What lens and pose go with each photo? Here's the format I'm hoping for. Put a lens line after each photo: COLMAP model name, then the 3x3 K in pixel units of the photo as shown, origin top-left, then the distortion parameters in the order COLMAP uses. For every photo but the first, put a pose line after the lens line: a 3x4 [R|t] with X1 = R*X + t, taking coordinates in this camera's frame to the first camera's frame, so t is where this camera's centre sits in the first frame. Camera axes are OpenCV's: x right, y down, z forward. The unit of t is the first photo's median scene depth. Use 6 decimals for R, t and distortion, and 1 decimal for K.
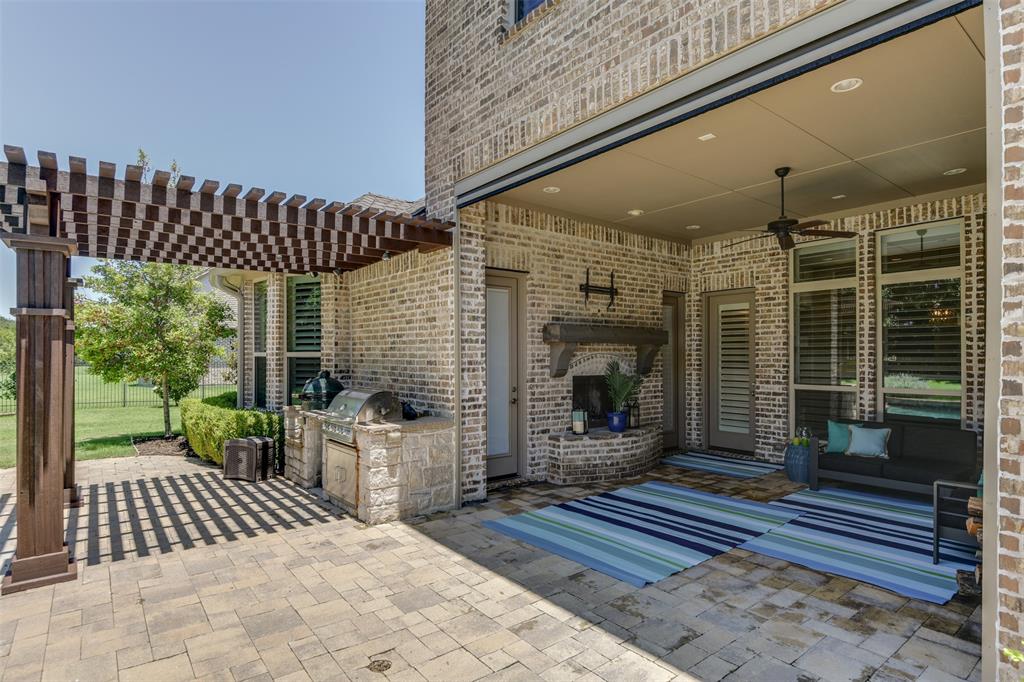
lens RADIAL K [[534.9, 0, 512.8], [0, 534.9, 360.3], [0, 0, 1]] dist [-0.000557, -0.015214]
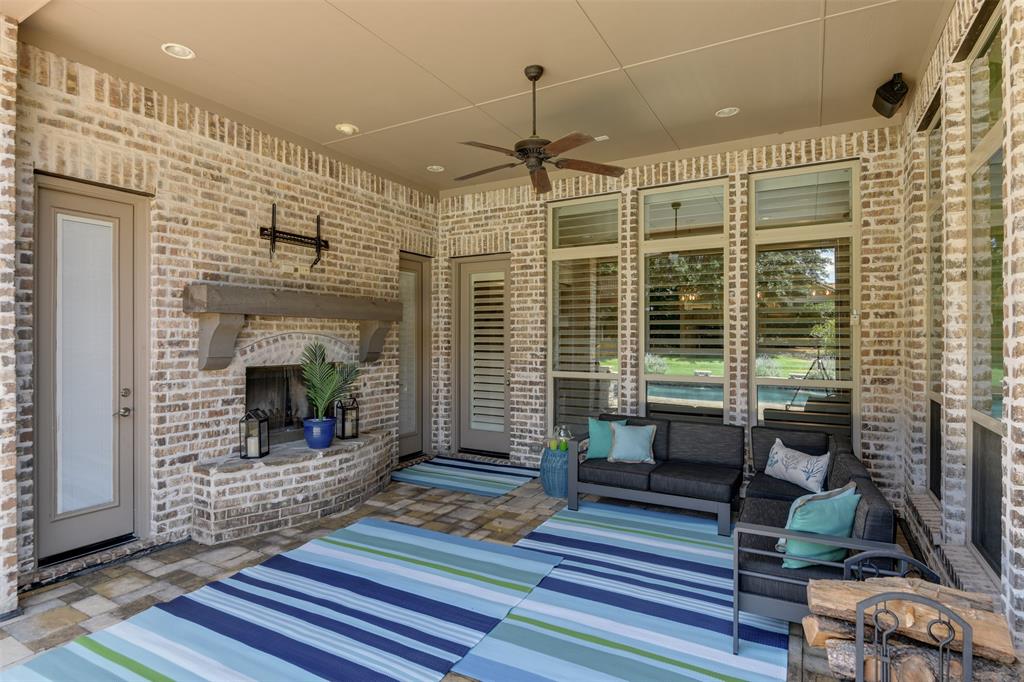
lens RADIAL K [[534.9, 0, 512.8], [0, 534.9, 360.3], [0, 0, 1]] dist [-0.000557, -0.015214]
pose [[0.921932, -0.014333, 0.387086, 0.163249], [0.000810, 0.999384, 0.035077, -0.001236], [-0.387350, -0.032025, 0.921376, 0.284793]]
